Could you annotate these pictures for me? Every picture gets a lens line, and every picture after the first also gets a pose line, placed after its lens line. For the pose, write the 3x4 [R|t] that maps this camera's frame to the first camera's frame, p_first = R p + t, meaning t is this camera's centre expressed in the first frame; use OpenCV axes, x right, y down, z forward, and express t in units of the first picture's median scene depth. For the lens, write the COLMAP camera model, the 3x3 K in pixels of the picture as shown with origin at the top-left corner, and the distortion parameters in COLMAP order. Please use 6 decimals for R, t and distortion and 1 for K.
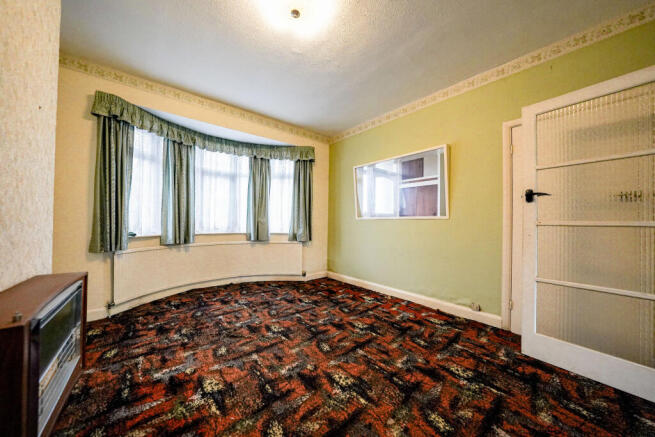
lens RADIAL K [[231.4, 0, 317.3], [0, 231.4, 214.9], [0, 0, 1]] dist [-0.000500, -0.000076]
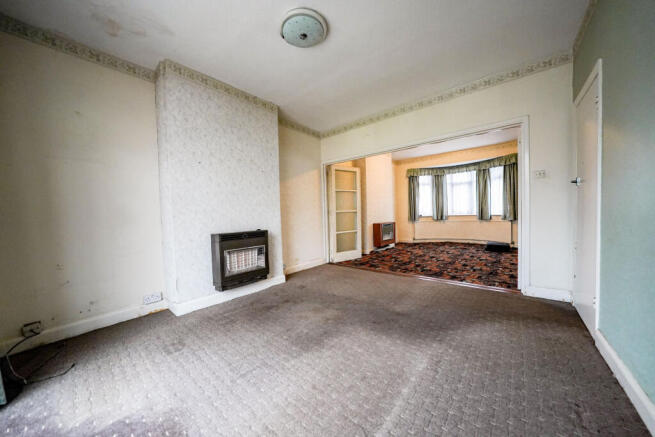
lens RADIAL K [[227.2, 0, 325.9], [0, 227.2, 220.6], [0, 0, 1]] dist [-0.012273, 0.000120]
pose [[0.186495, 0.011667, -0.982387, 1.123997], [0.071407, 0.997124, 0.025398, -0.002633], [0.979858, -0.074886, 0.185125, -0.413223]]
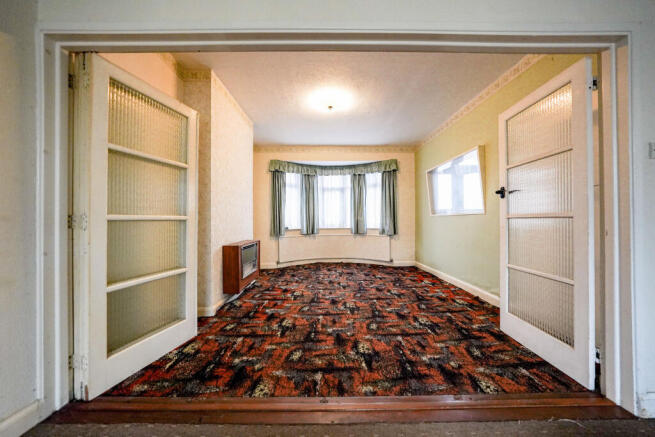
lens RADIAL K [[227.2, 0, 325.9], [0, 227.2, 220.6], [0, 0, 1]] dist [-0.012273, 0.000120]
pose [[0.787399, -0.018191, -0.616175, 0.435282], [0.040469, 0.998934, 0.022224, -0.006030], [0.615114, -0.042436, 0.787295, -0.201311]]
